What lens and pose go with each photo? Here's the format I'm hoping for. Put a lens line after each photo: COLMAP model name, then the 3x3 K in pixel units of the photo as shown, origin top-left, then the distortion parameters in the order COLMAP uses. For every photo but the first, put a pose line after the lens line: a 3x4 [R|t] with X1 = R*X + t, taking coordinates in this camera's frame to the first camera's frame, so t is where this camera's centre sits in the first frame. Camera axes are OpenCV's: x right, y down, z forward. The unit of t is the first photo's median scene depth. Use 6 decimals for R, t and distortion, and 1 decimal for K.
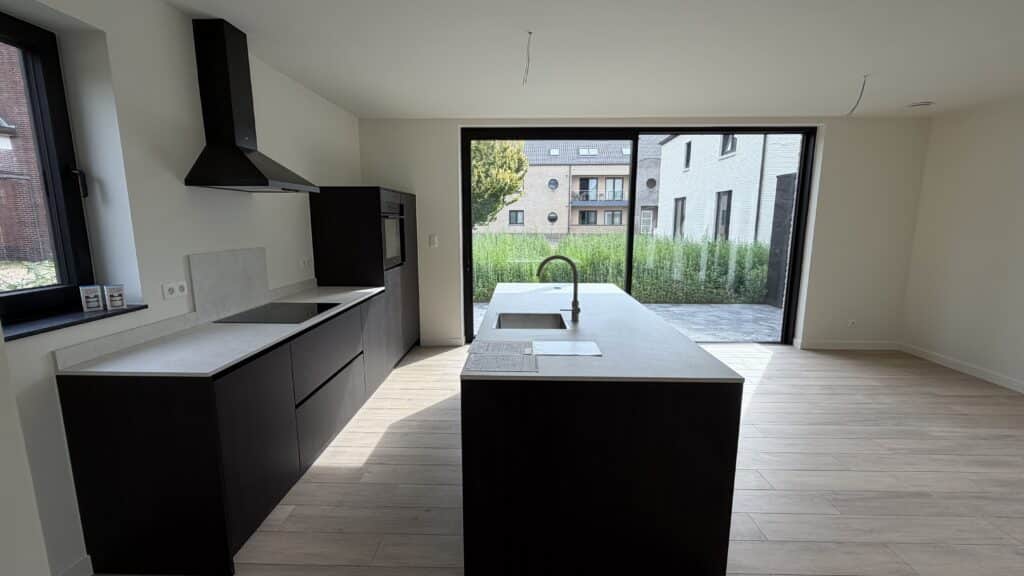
lens RADIAL K [[424.4, 0, 512.0], [0, 424.4, 288.0], [0, 0, 1]] dist [-0.000062, 0.000472]
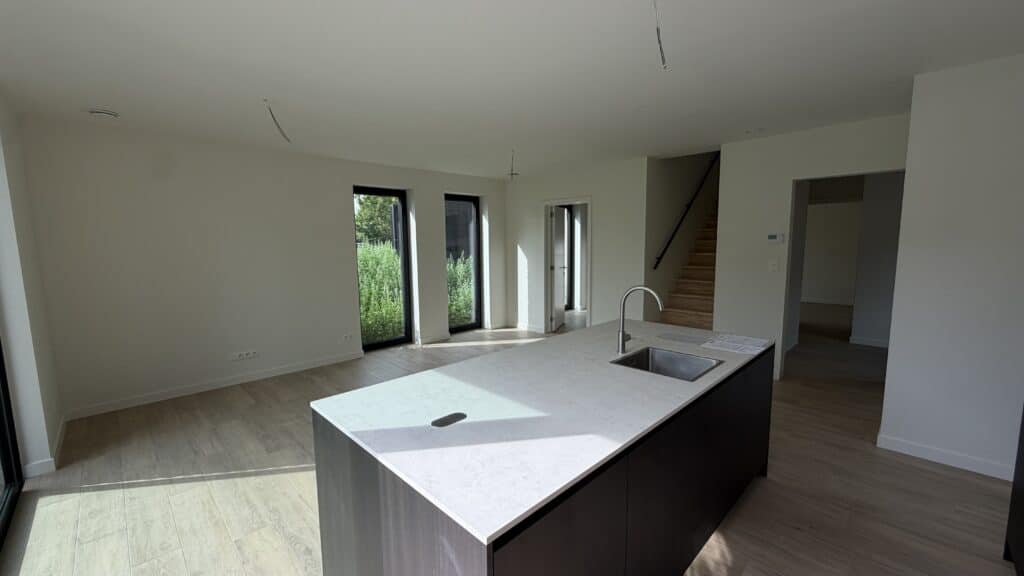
lens RADIAL K [[408.0, 0, 512.0], [0, 408.0, 288.0], [0, 0, 1]] dist [-0.001708, 0.000323]
pose [[-0.727386, -0.070086, 0.682640, -0.158121], [0.123204, 0.965269, 0.230384, -0.164106], [-0.675078, 0.251682, -0.693489, 0.961012]]
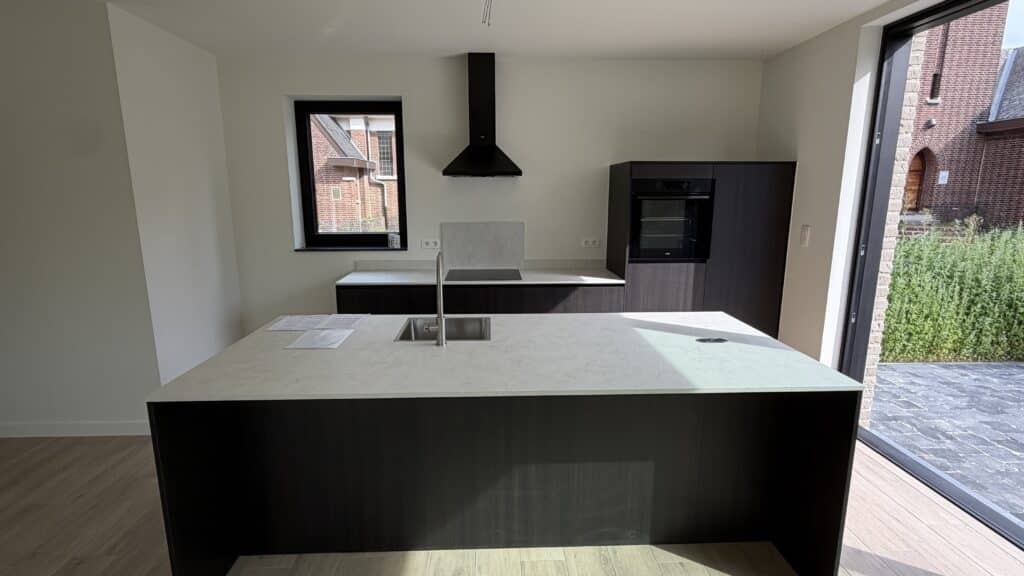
lens RADIAL K [[504.9, 0, 512.0], [0, 504.9, 288.0], [0, 0, 1]] dist [-0.002514, 0.000730]
pose [[0.071382, 0.186809, -0.979799, 0.533914], [-0.160171, 0.971704, 0.173597, -0.101862], [0.984505, 0.144544, 0.099284, 0.558379]]
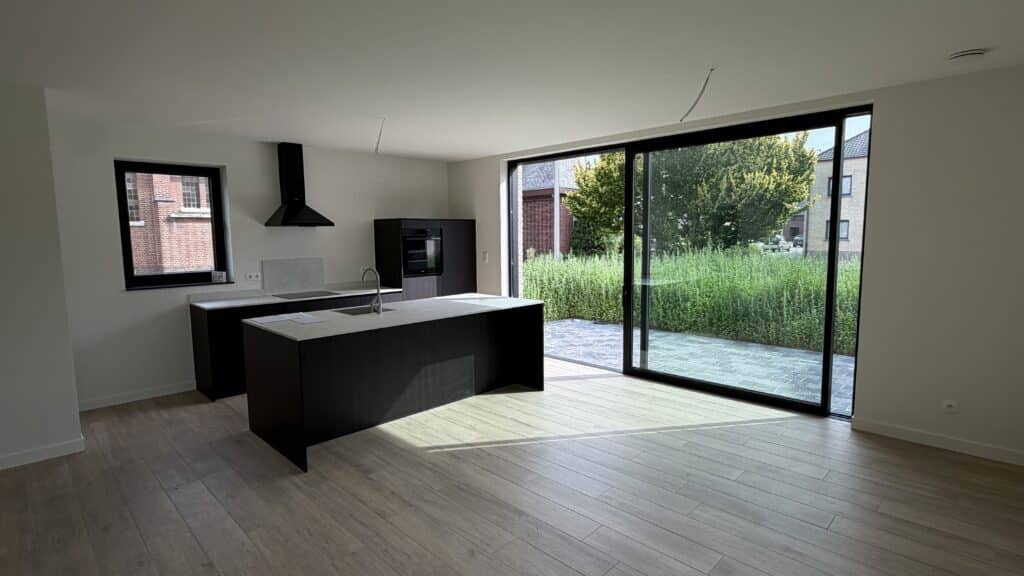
lens RADIAL K [[504.9, 0, 512.0], [0, 504.9, 288.0], [0, 0, 1]] dist [-0.002514, 0.000730]
pose [[0.730063, 0.062802, -0.680488, 0.875123], [-0.098984, 0.994985, -0.014368, -0.014312], [0.676173, 0.077846, 0.732618, 0.032232]]
